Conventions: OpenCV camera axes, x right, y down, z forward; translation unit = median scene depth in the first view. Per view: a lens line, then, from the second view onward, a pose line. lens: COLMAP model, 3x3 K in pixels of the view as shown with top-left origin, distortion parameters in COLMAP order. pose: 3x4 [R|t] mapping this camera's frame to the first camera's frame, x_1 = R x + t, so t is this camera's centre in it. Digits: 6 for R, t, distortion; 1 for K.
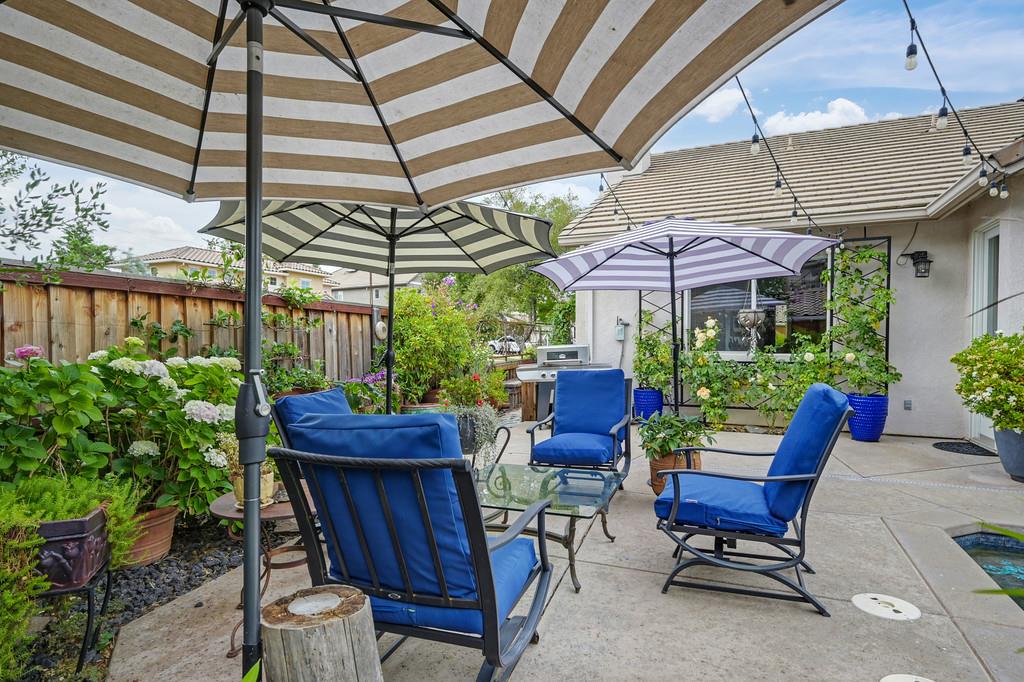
lens RADIAL K [[555.7, 0, 512.6], [0, 555.7, 342.6], [0, 0, 1]] dist [-0.003731, -0.000380]
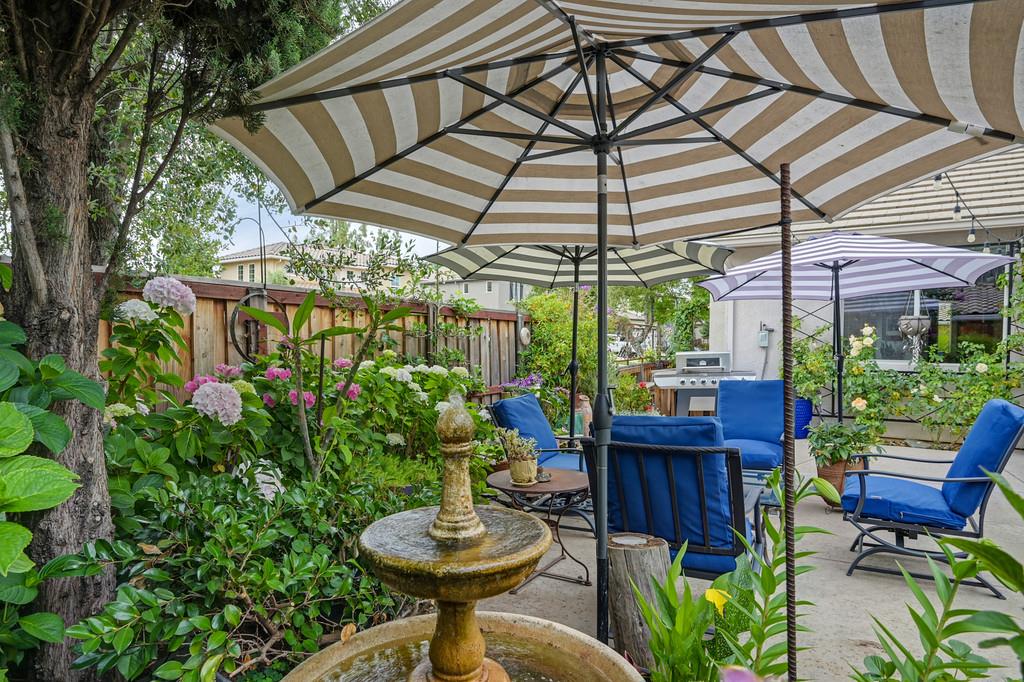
lens RADIAL K [[617.9, 0, 515.4], [0, 617.9, 345.3], [0, 0, 1]] dist [-0.003264, -0.000456]
pose [[0.988418, 0.008519, -0.151516, -0.110201], [-0.007477, 0.999944, 0.007446, -0.018593], [0.151571, -0.006227, 0.988427, -0.187196]]
